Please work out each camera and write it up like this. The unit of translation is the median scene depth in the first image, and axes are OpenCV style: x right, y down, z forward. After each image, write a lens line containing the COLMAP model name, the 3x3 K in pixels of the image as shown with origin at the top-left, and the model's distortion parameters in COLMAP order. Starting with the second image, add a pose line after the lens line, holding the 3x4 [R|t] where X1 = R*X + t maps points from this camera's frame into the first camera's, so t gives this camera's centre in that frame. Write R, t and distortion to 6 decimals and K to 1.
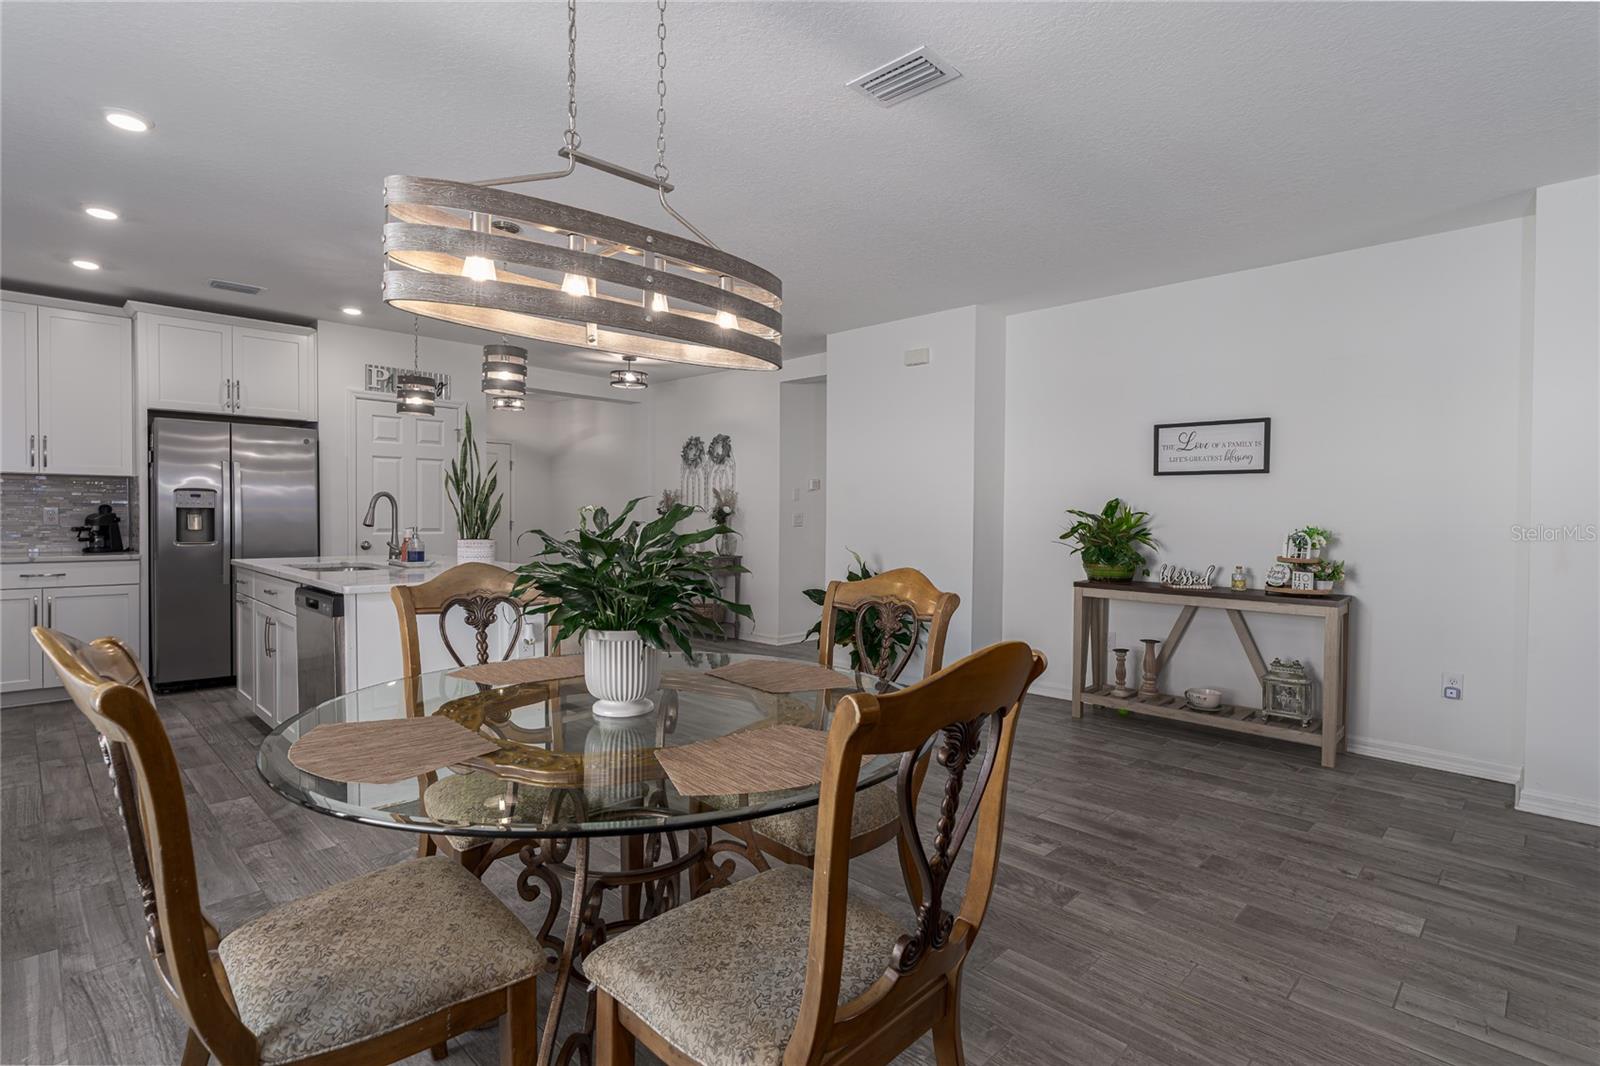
lens RADIAL K [[776.9, 0, 796.6], [0, 776.9, 528.3], [0, 0, 1]] dist [-0.002438, 0.000803]
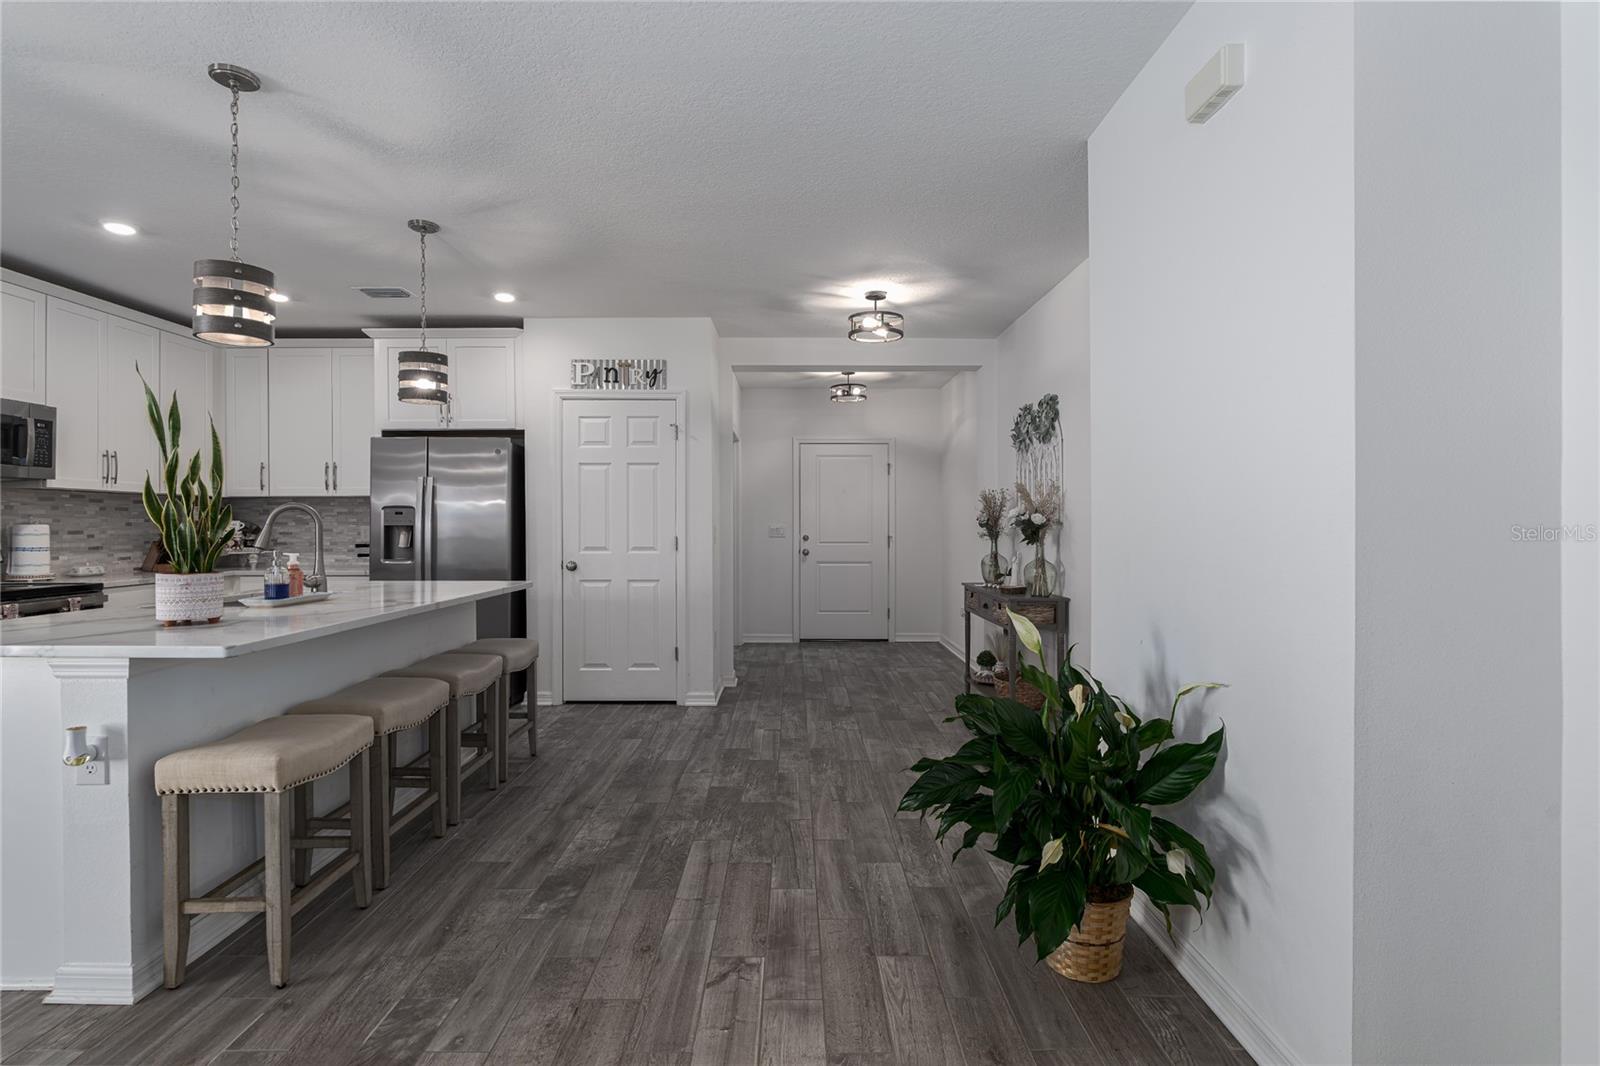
lens RADIAL K [[776.9, 0, 796.6], [0, 776.9, 528.3], [0, 0, 1]] dist [-0.002438, 0.000803]
pose [[0.700373, -0.002710, -0.713772, 0.280411], [-0.003214, 0.999971, -0.006950, -0.016180], [0.713770, 0.007161, 0.700344, 0.628093]]
